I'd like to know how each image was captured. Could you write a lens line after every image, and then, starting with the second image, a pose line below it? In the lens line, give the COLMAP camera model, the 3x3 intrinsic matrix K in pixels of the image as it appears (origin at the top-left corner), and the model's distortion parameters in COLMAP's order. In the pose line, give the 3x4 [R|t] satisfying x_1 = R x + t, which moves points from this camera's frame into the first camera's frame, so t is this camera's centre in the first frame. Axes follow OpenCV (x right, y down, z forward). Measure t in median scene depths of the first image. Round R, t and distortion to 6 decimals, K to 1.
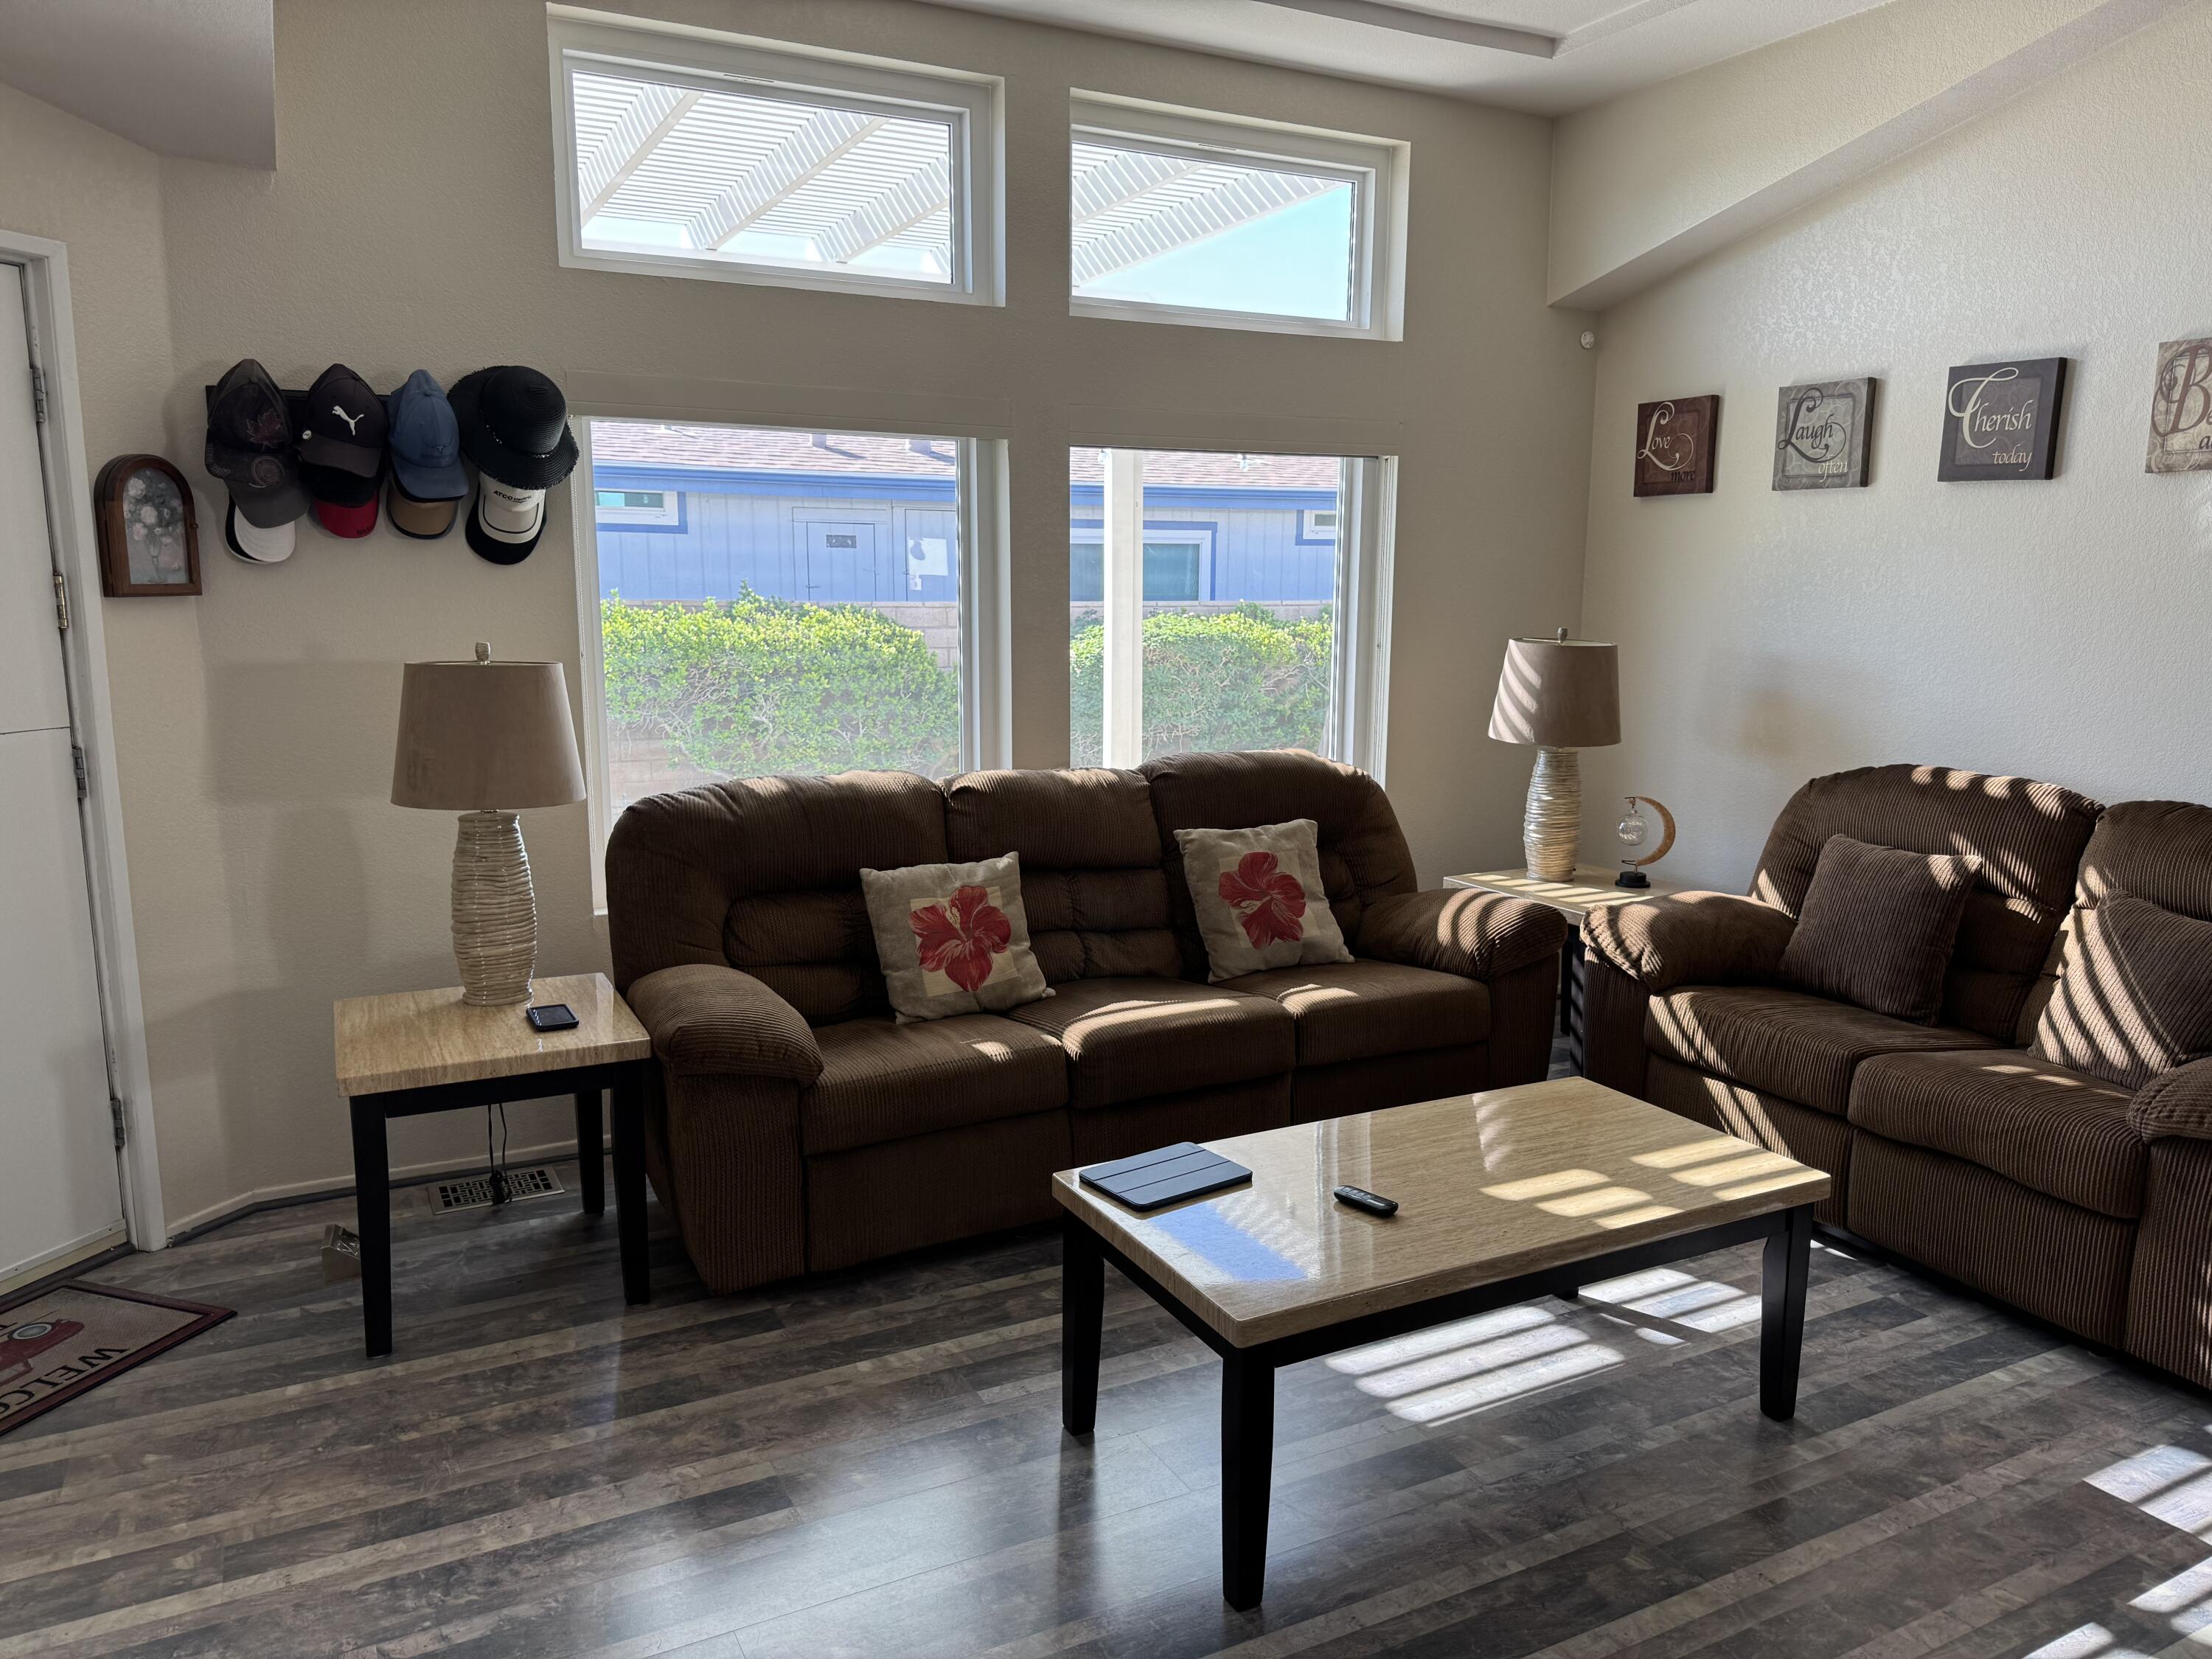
lens RADIAL K [[1564.2, 0, 1102.2], [0, 1564.2, 832.3], [0, 0, 1]] dist [0.066469, -0.075726]
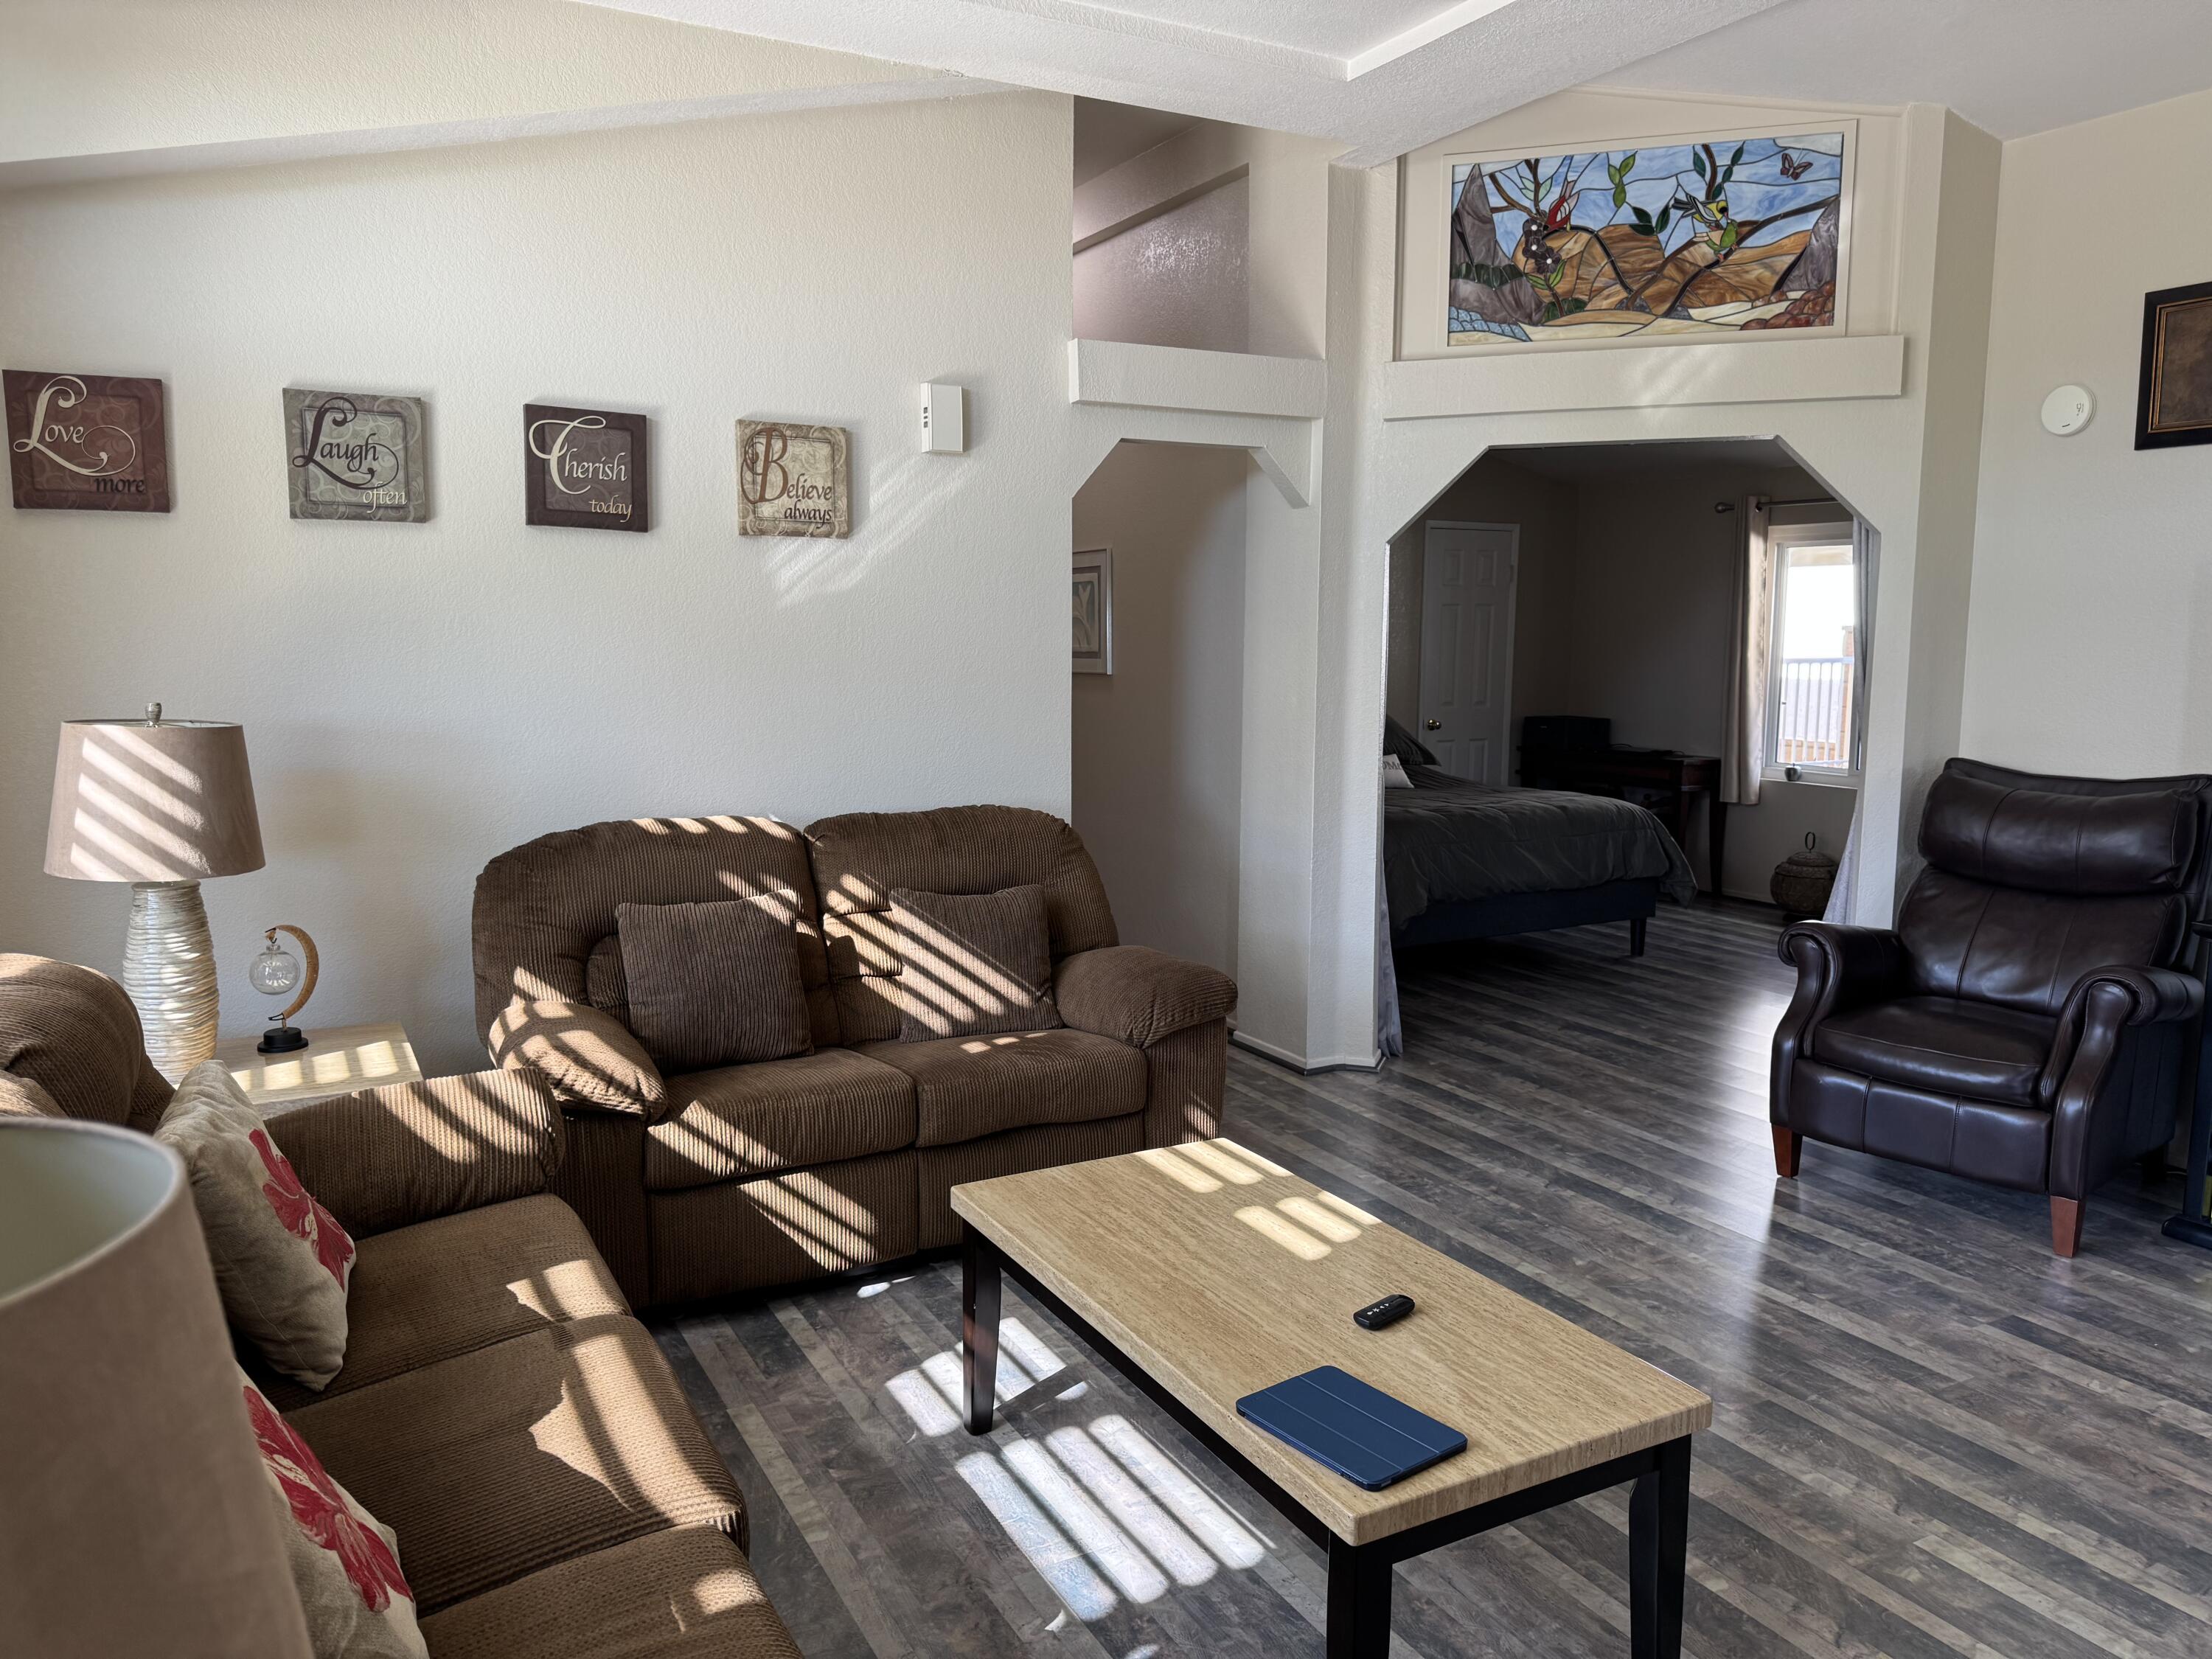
lens RADIAL K [[1564.2, 0, 1111.0], [0, 1564.2, 826.8], [0, 0, 1]] dist [0.066469, -0.075726]
pose [[-0.016188, -0.130742, 0.991284, -0.462350], [0.163357, 0.977747, 0.131624, -0.121649], [-0.986434, 0.164064, 0.005530, 0.734511]]
